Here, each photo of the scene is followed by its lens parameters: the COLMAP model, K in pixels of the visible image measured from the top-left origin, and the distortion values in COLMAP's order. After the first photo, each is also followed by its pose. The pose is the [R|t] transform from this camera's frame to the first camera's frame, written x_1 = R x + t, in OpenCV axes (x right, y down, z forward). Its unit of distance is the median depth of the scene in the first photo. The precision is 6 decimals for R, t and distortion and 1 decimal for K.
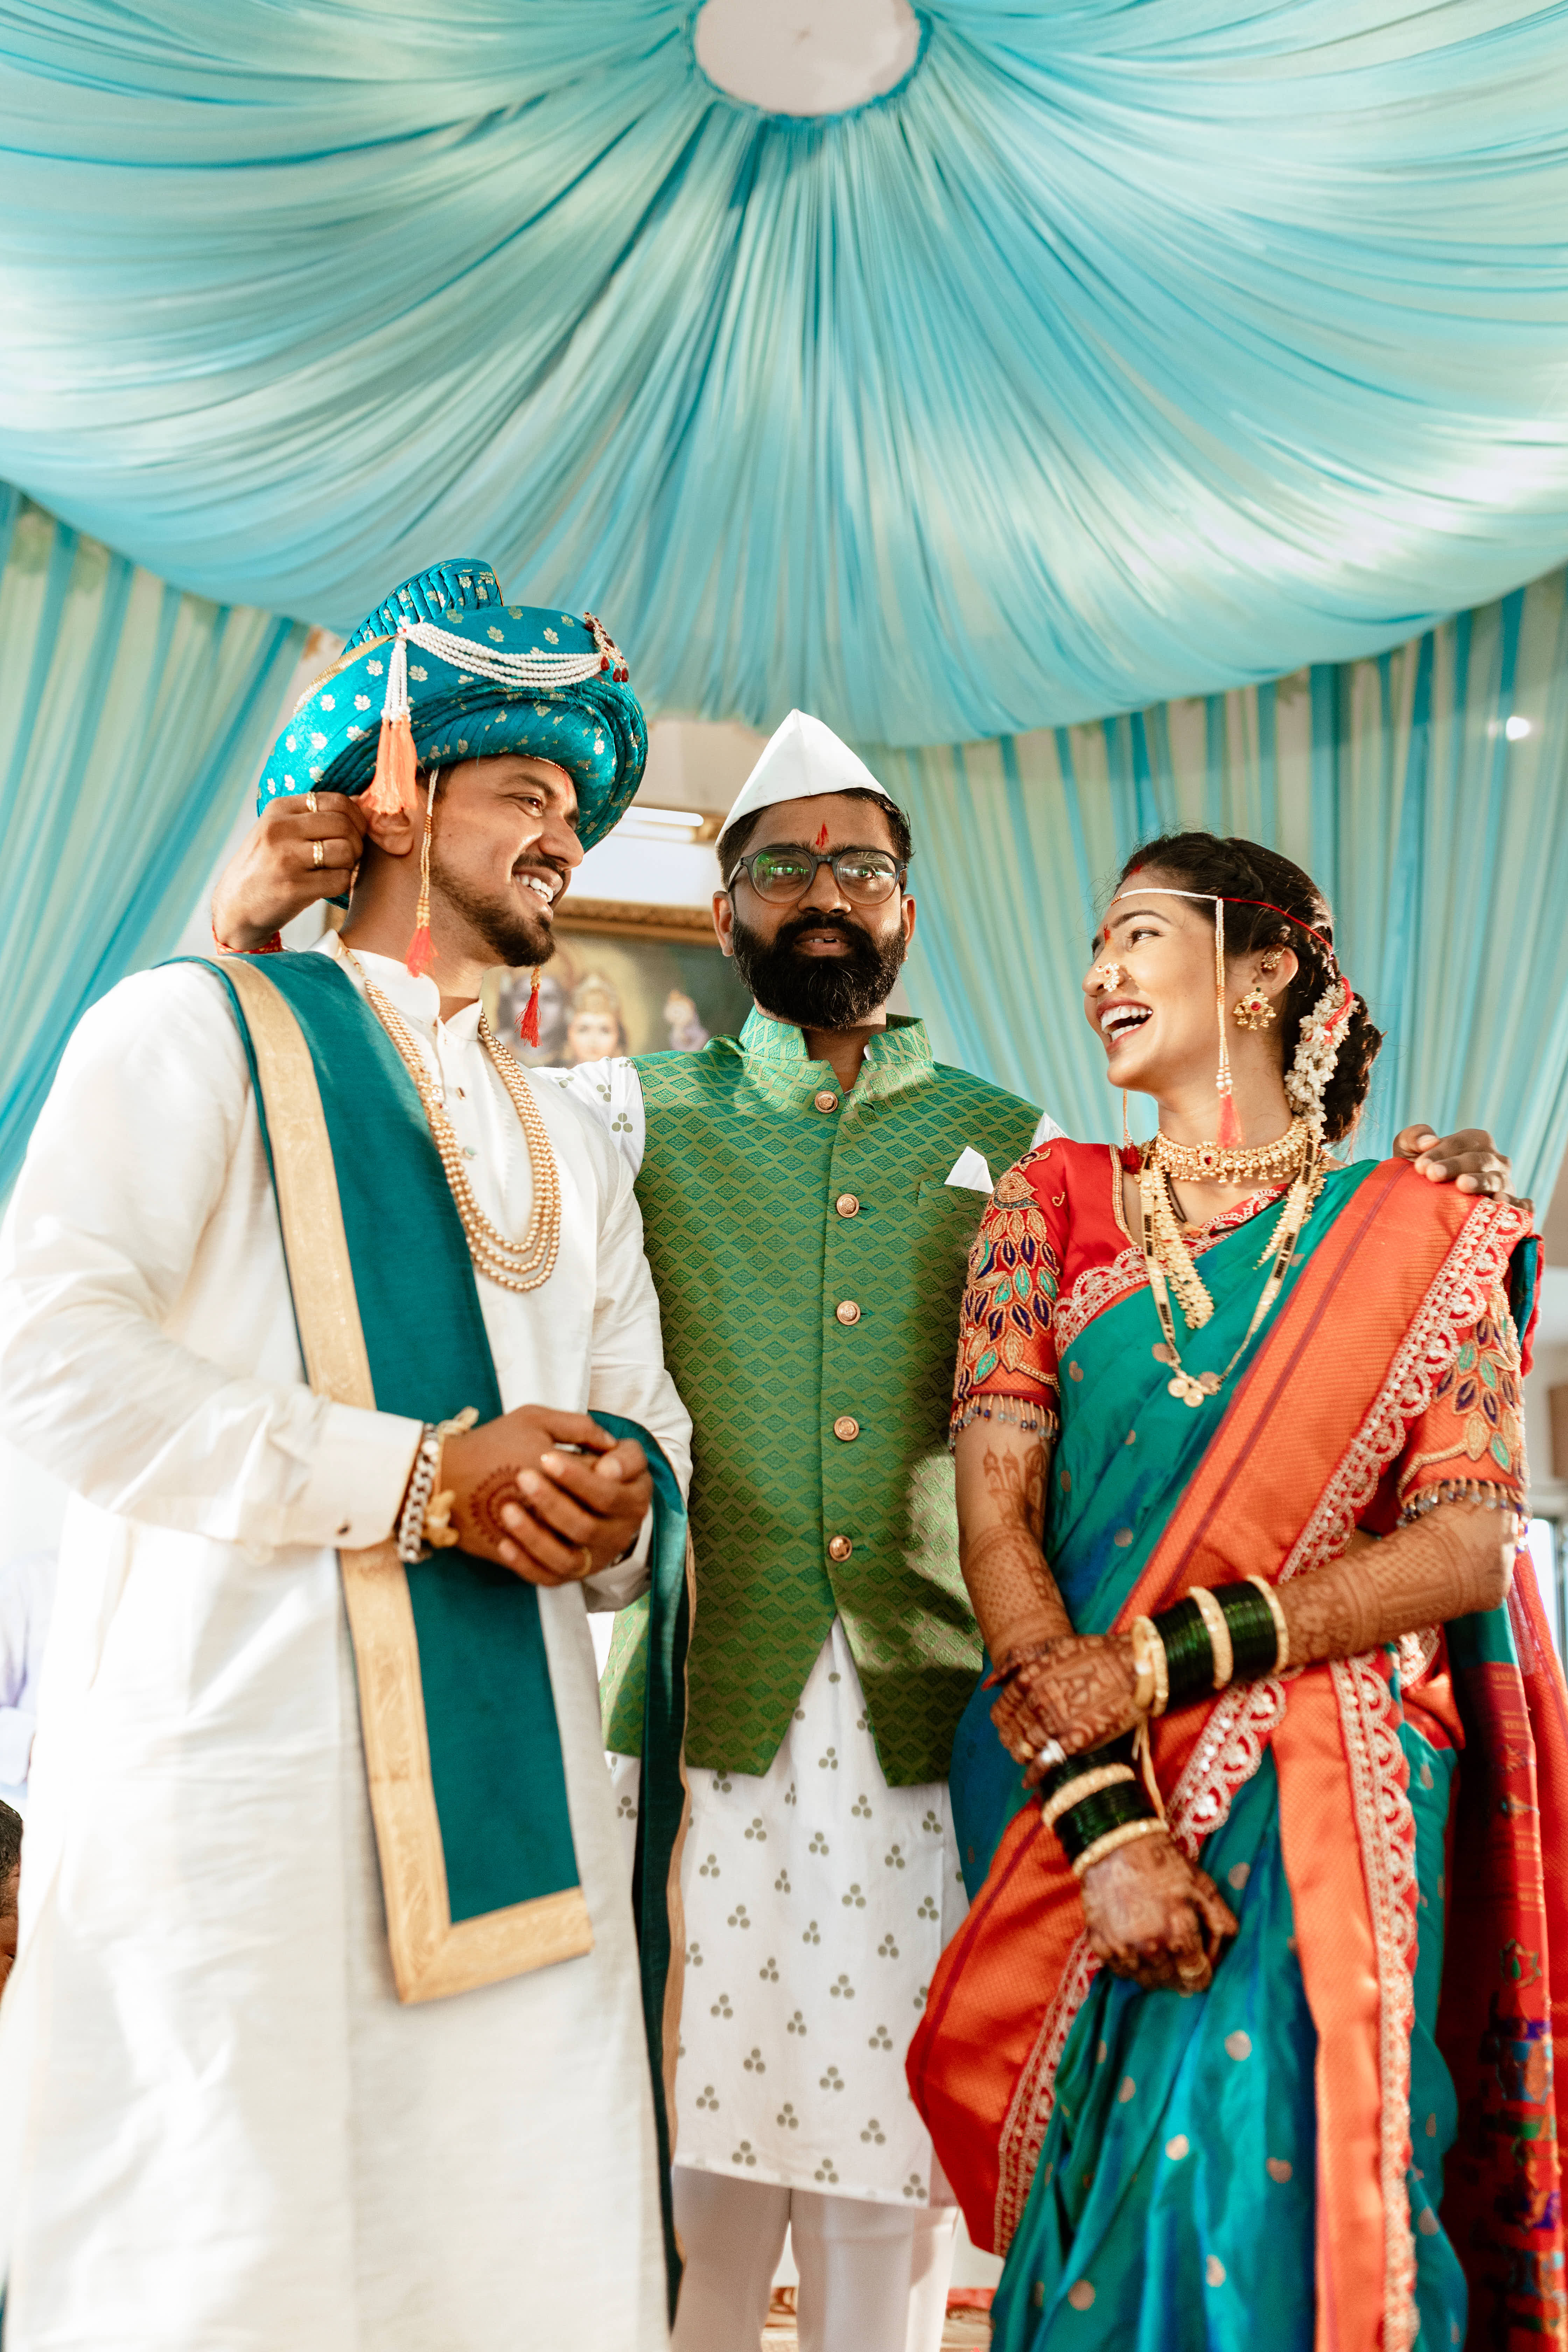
lens RADIAL K [[2323.4, 0, 774.8], [0, 2323.4, 1167.4], [0, 0, 1]] dist [0.007887, 0.028559]
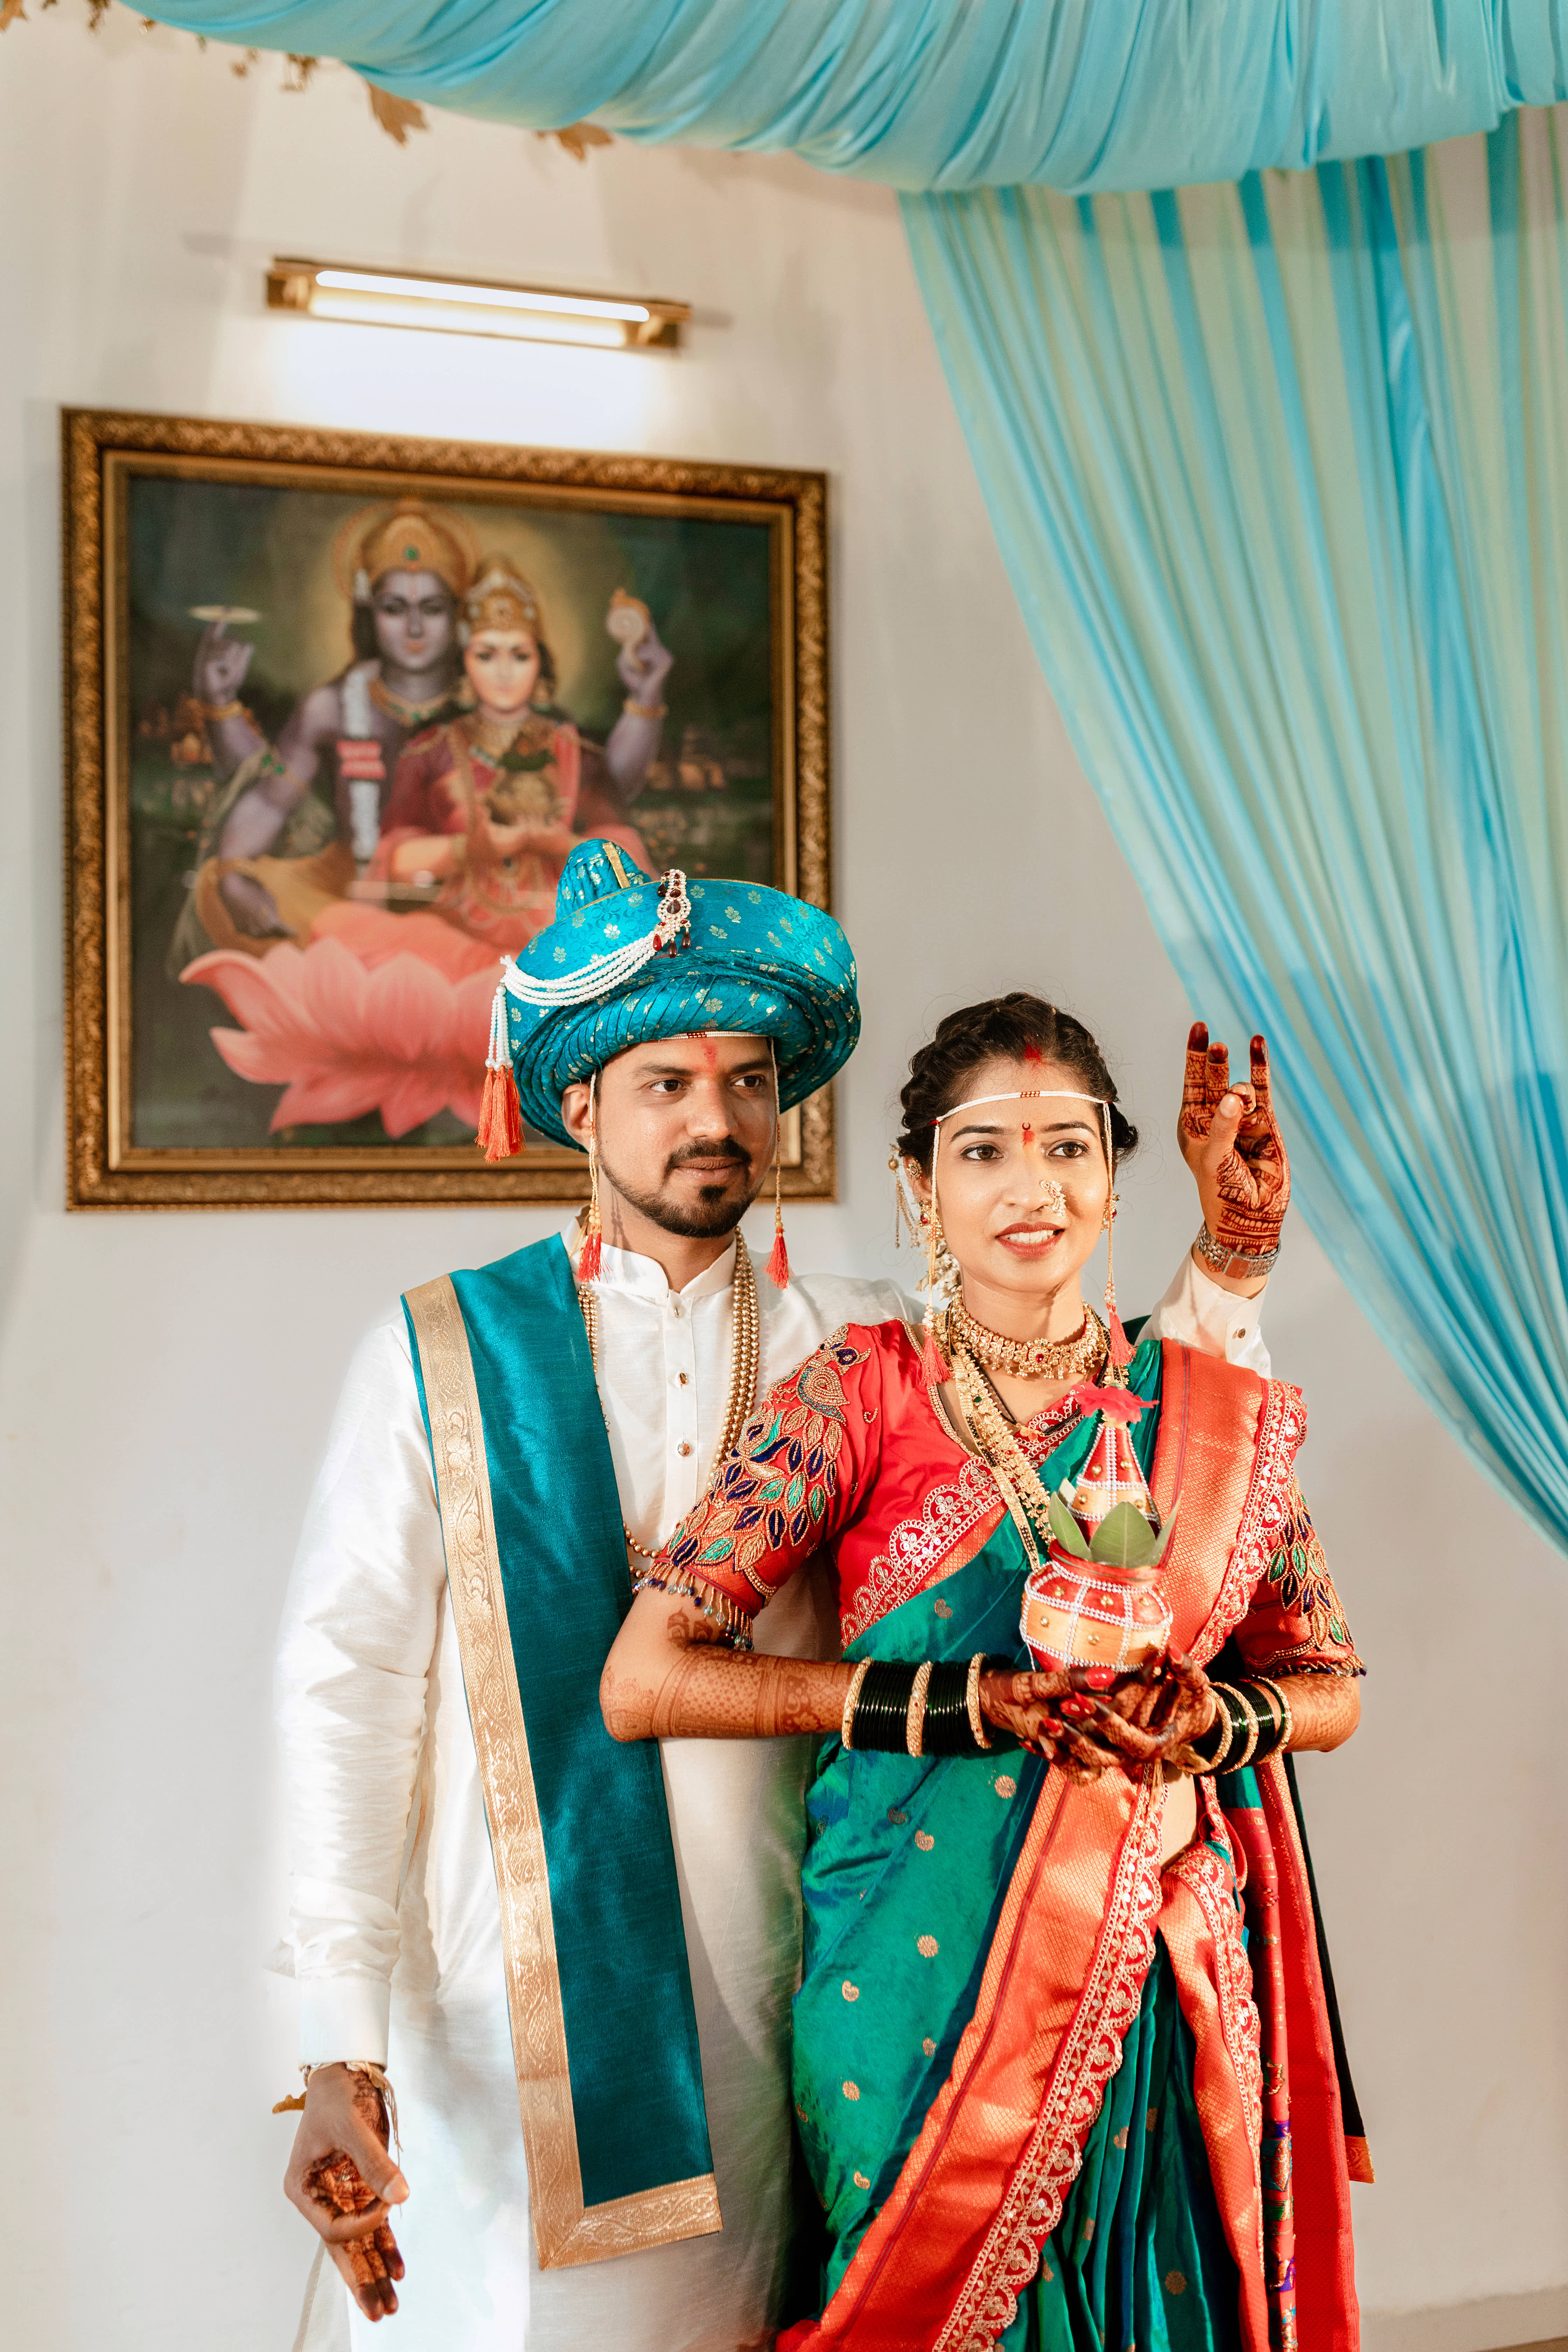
lens RADIAL K [[2323.4, 0, 774.8], [0, 2323.4, 1167.4], [0, 0, 1]] dist [0.007887, 0.028559]
pose [[0.987783, -0.059323, 0.144100, -0.104581], [0.026119, 0.974651, 0.222203, -0.061811], [-0.153629, -0.215724, 0.964293, 0.324589]]
